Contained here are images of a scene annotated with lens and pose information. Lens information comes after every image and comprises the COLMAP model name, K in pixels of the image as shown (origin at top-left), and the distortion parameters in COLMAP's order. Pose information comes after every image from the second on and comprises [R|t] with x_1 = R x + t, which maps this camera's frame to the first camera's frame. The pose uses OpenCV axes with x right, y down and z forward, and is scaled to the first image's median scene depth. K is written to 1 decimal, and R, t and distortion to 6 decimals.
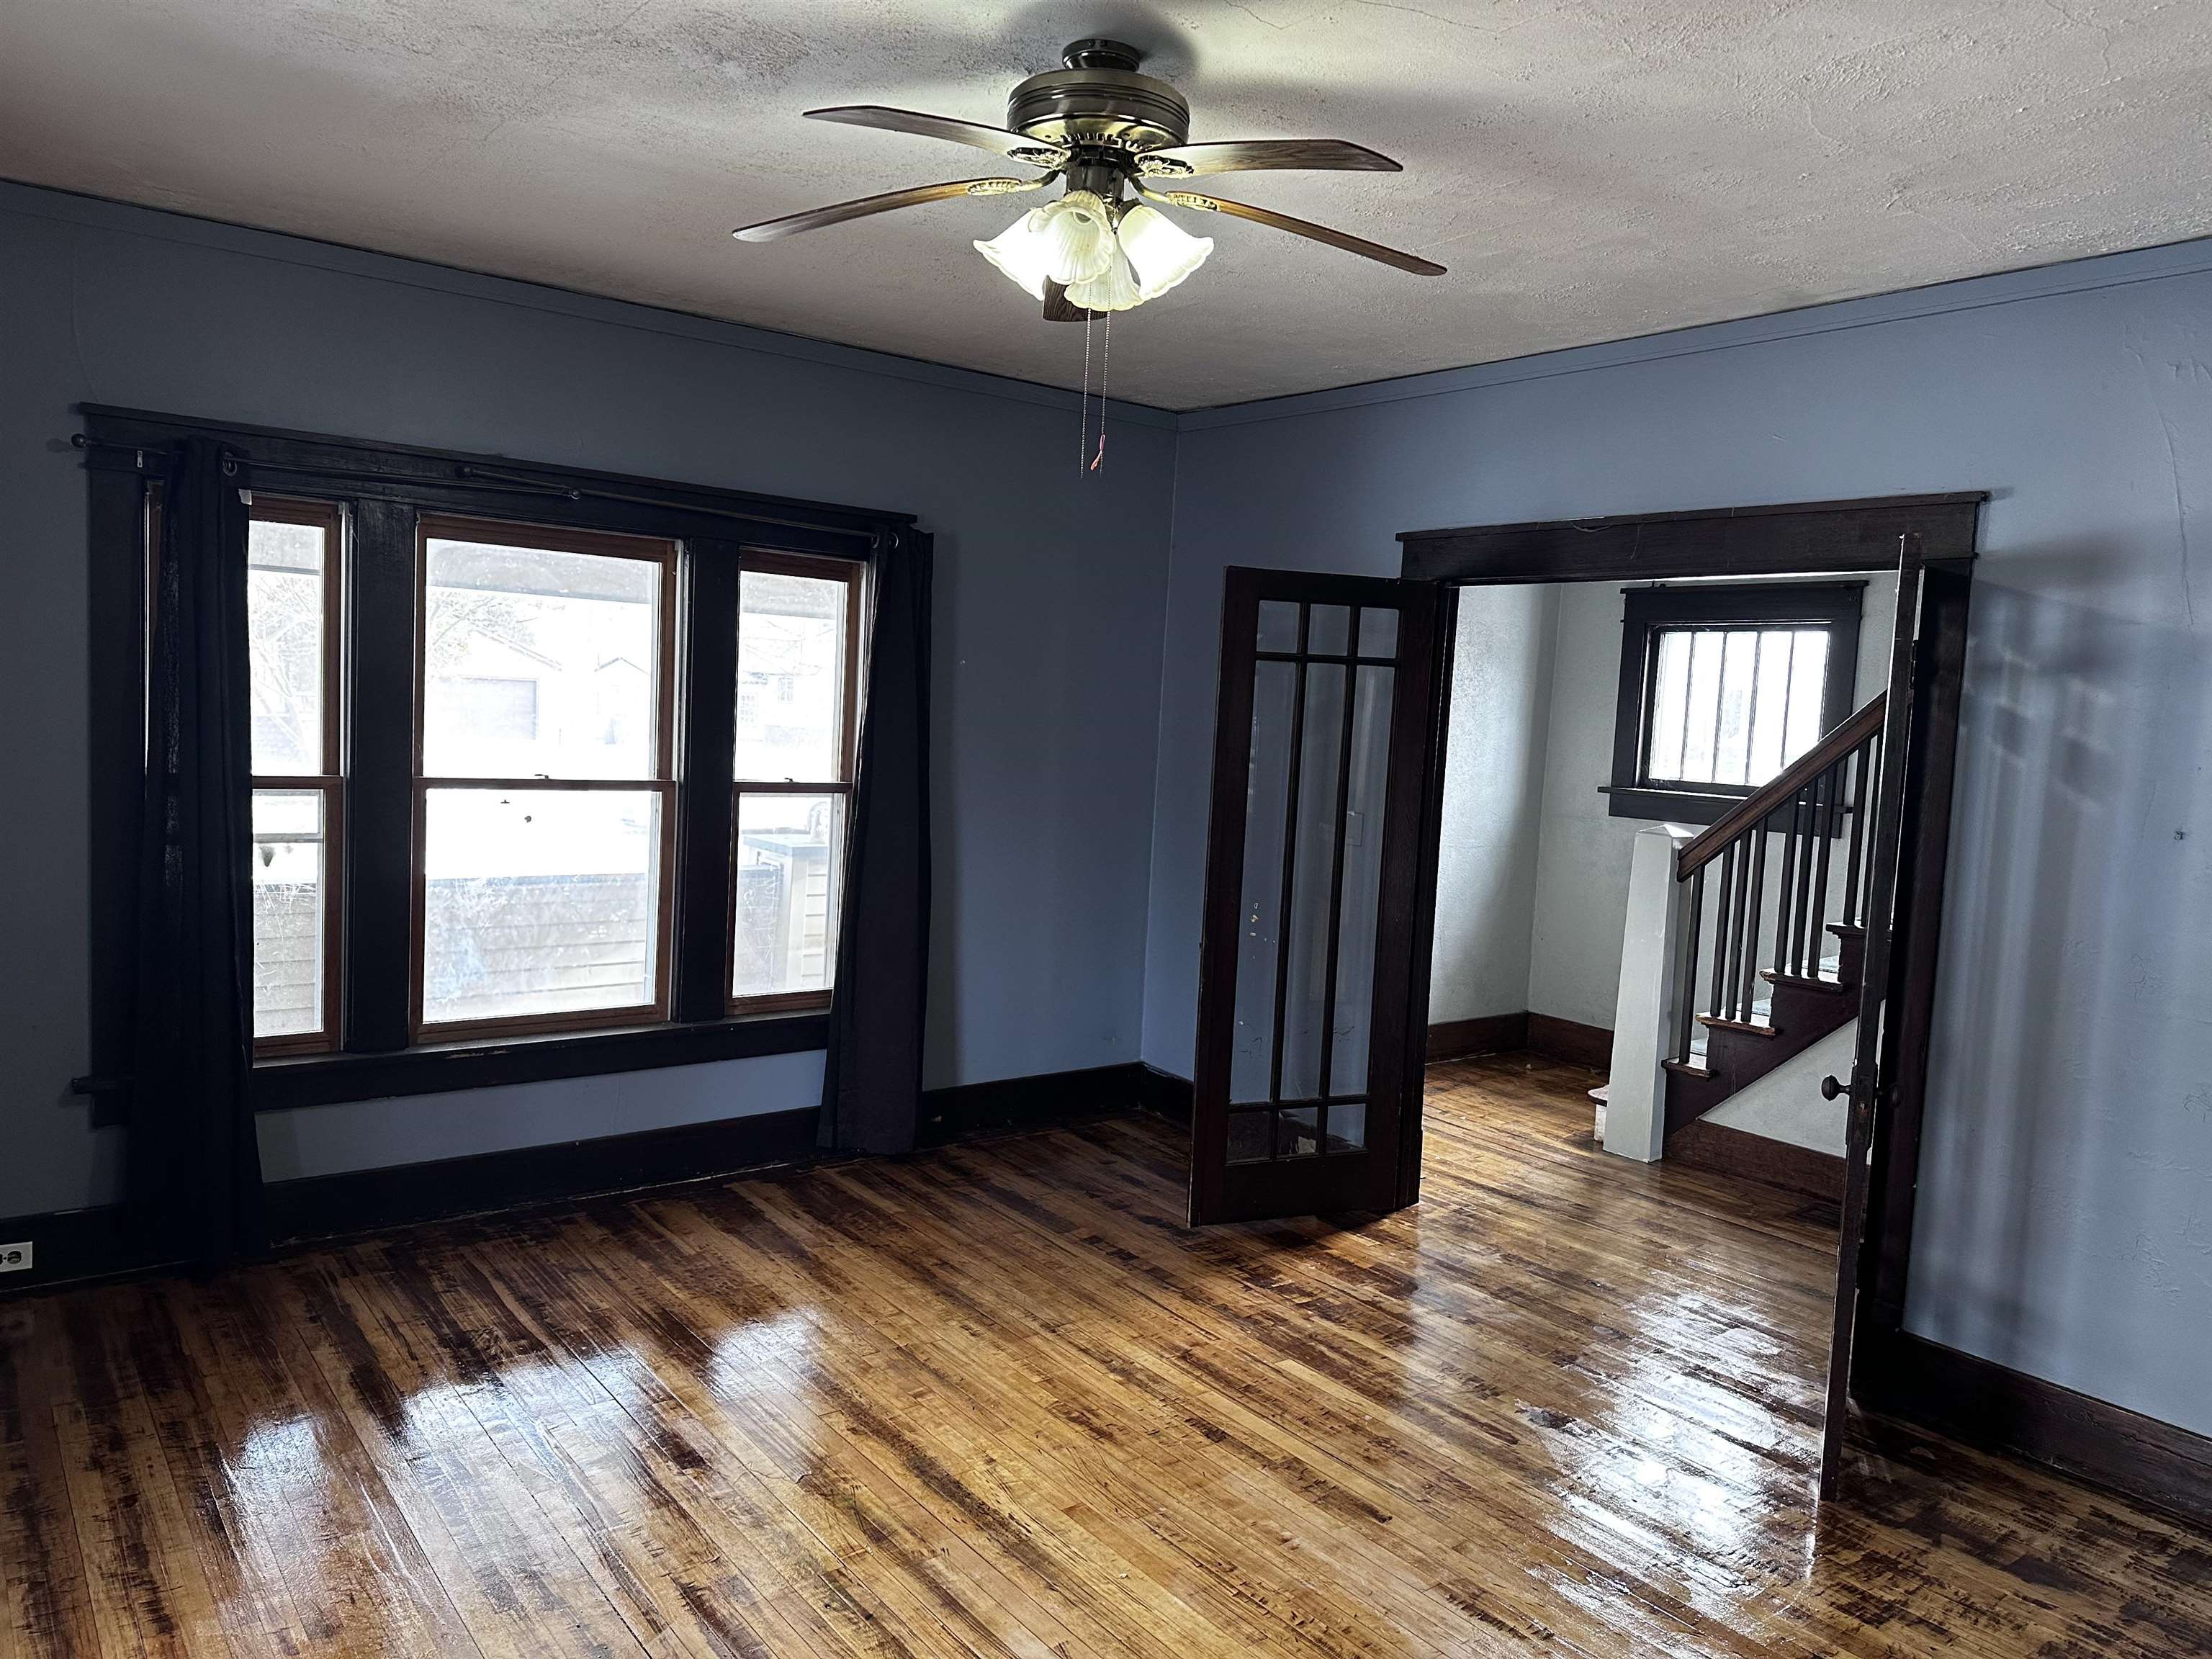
lens RADIAL K [[1559.7, 0, 1091.2], [0, 1559.7, 835.1], [0, 0, 1]] dist [0.153385, -0.182037]
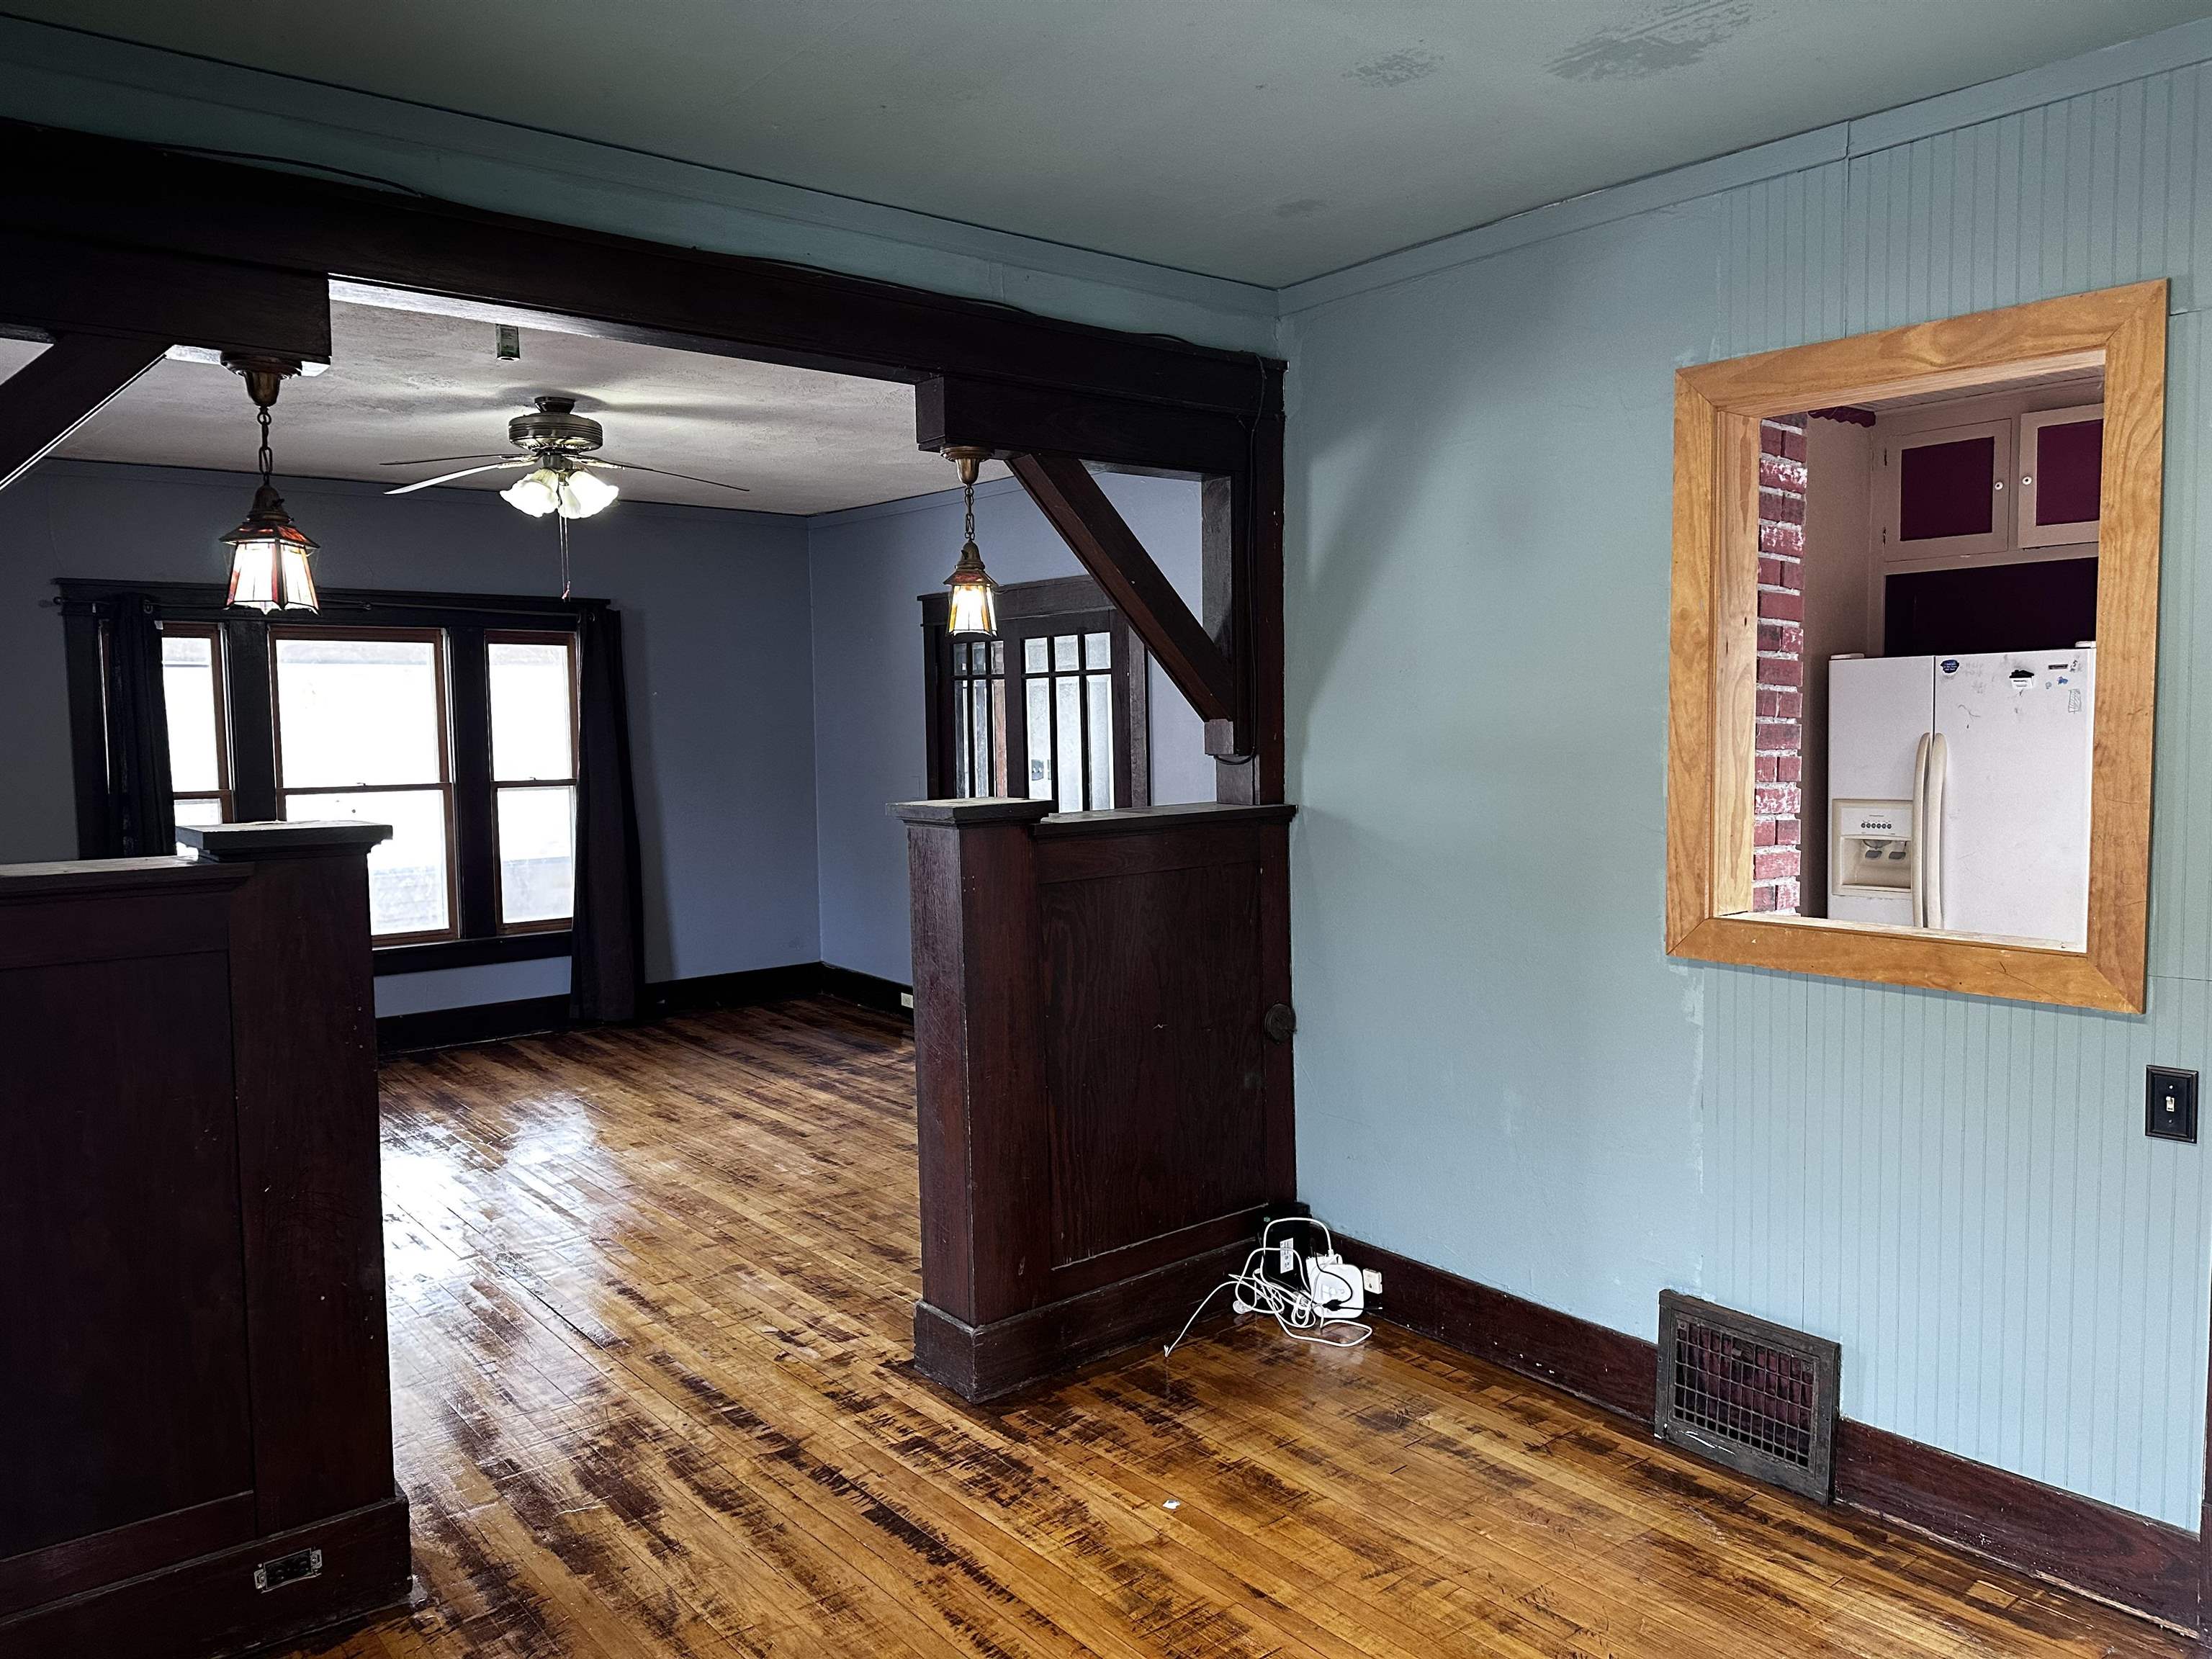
lens RADIAL K [[1560.0, 0, 1139.5], [0, 1560.0, 831.0], [0, 0, 1]] dist [0.043631, -0.050190]
pose [[0.996824, -0.066577, 0.043692, 0.359547], [0.067148, 0.997674, -0.011744, 0.080916], [-0.042809, 0.014640, 0.998976, -0.602564]]
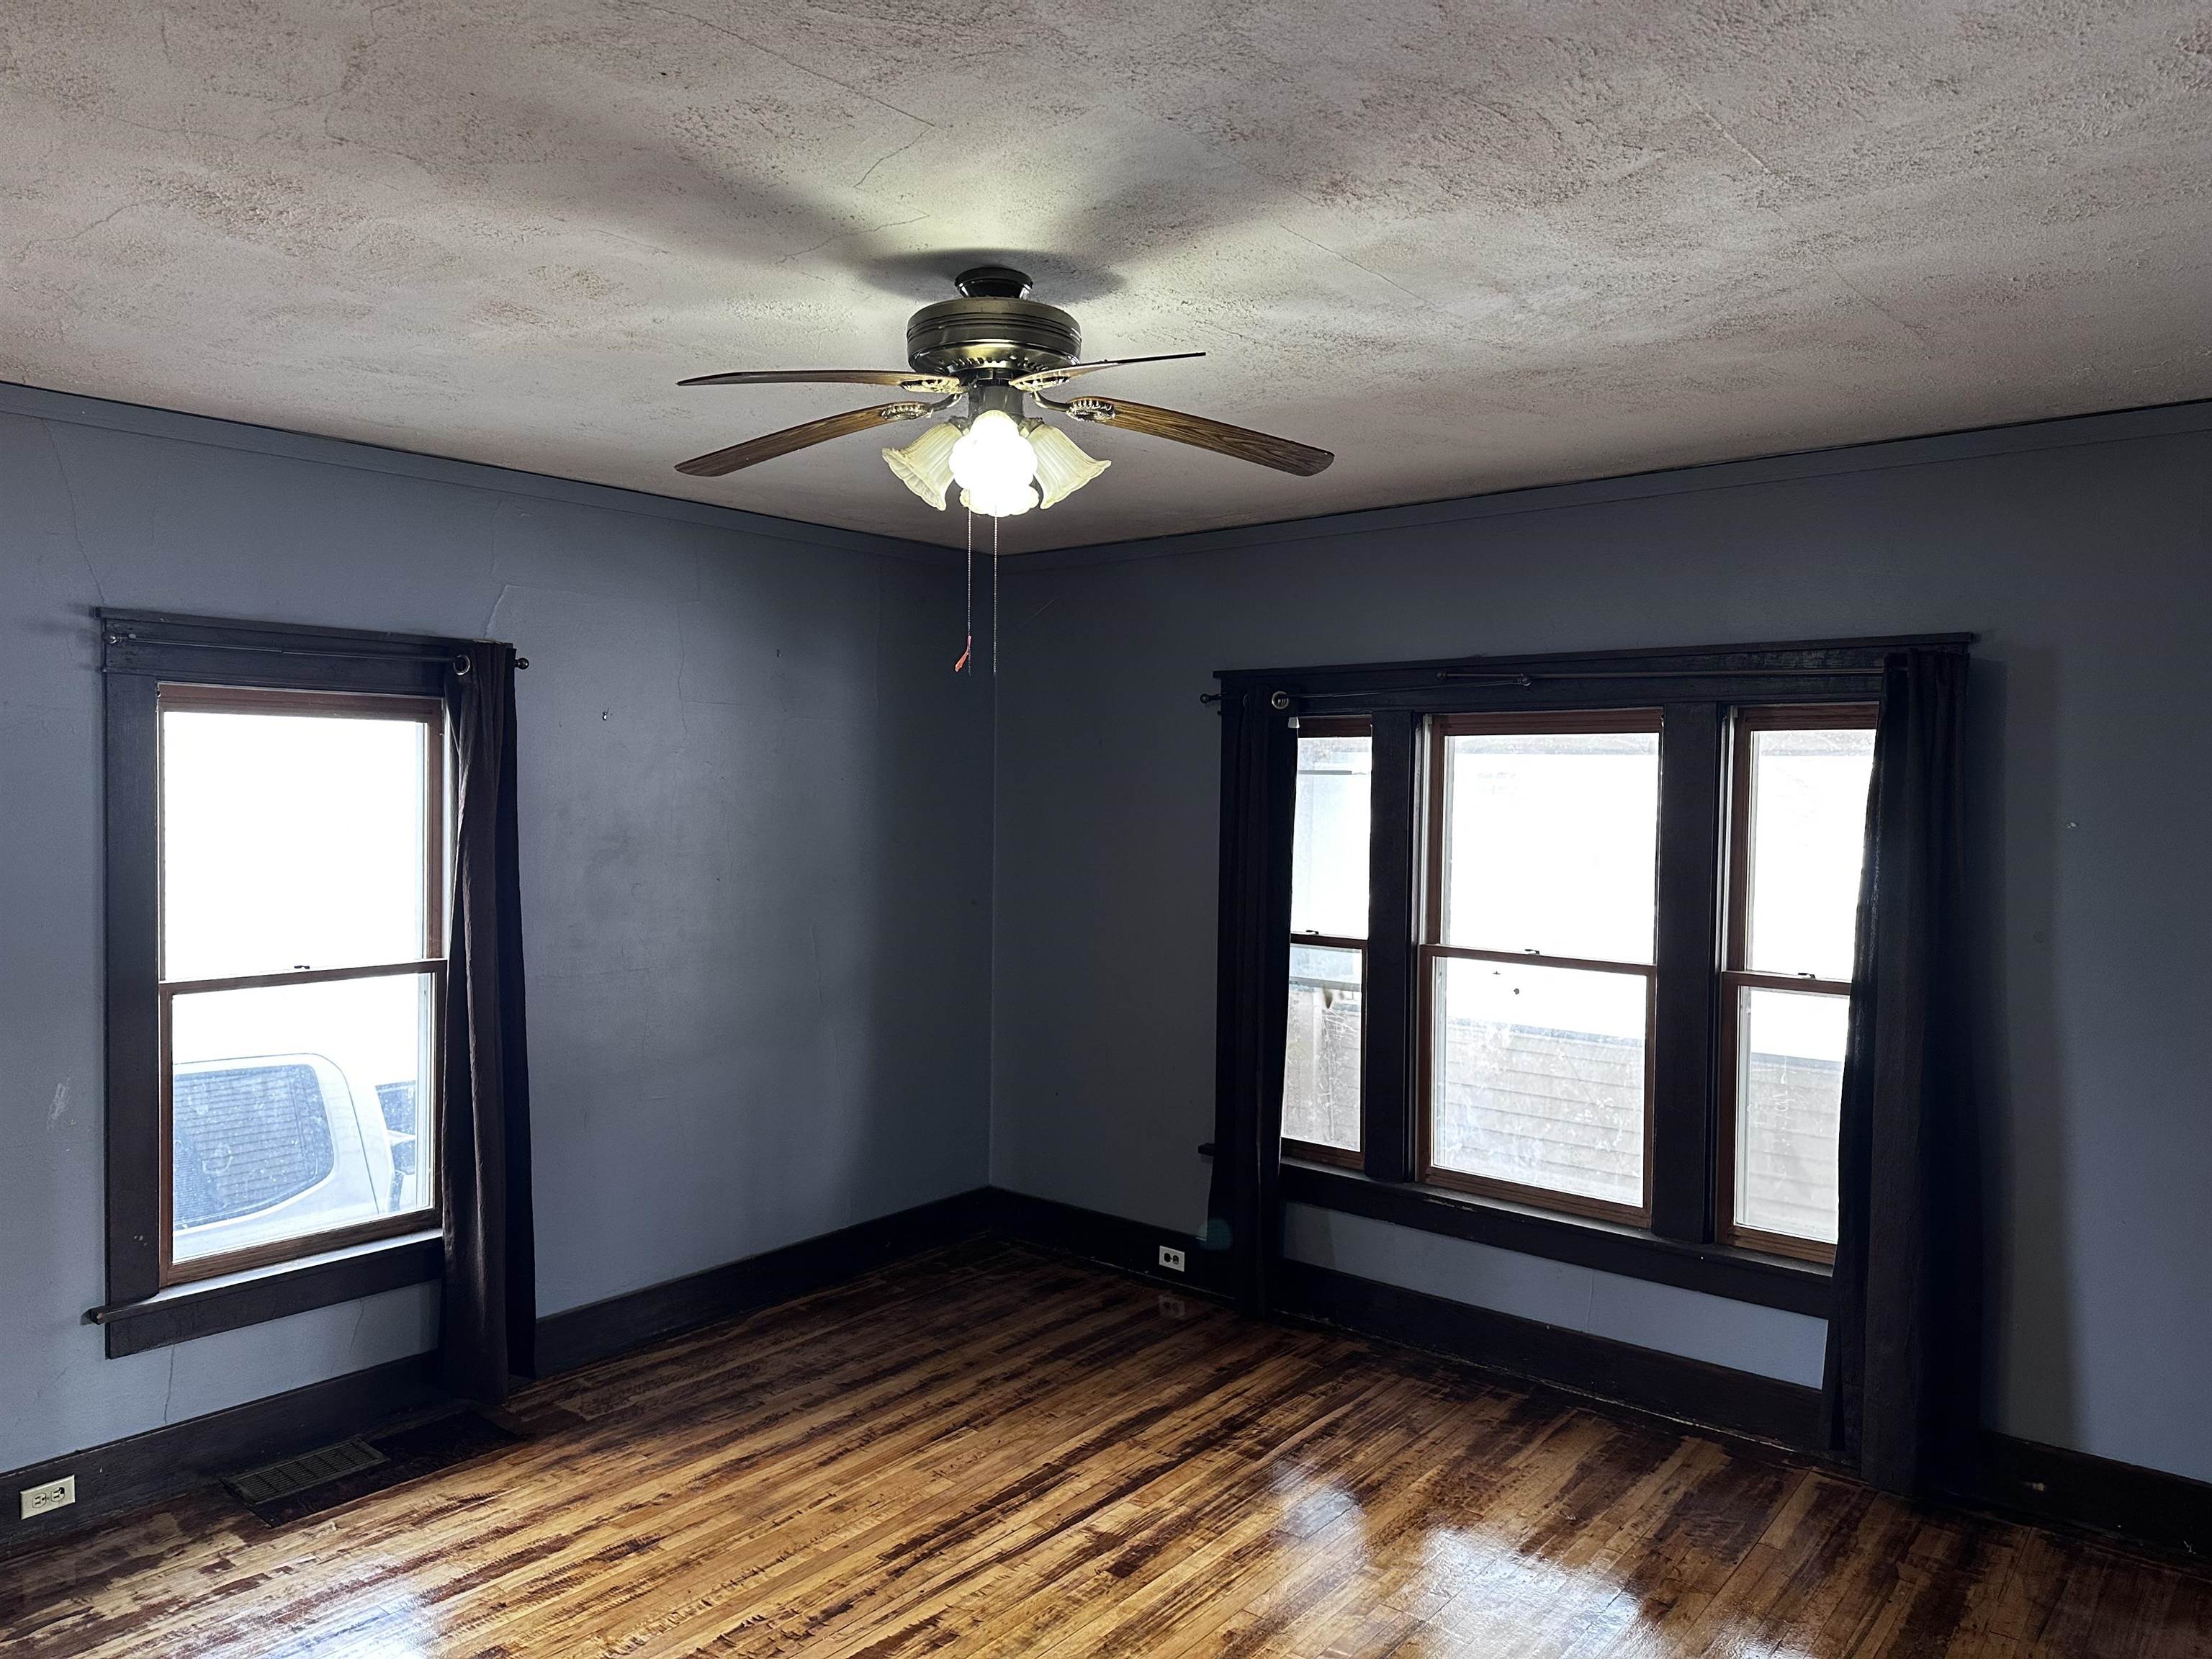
lens RADIAL K [[1544.5, 0, 1112.8], [0, 1544.5, 837.7], [0, 0, 1]] dist [0.070327, -0.071230]
pose [[0.240739, -0.016469, -0.970450, 0.574470], [-0.089852, 0.995184, -0.039178, -0.047165], [0.966422, 0.096629, 0.238100, 0.496746]]
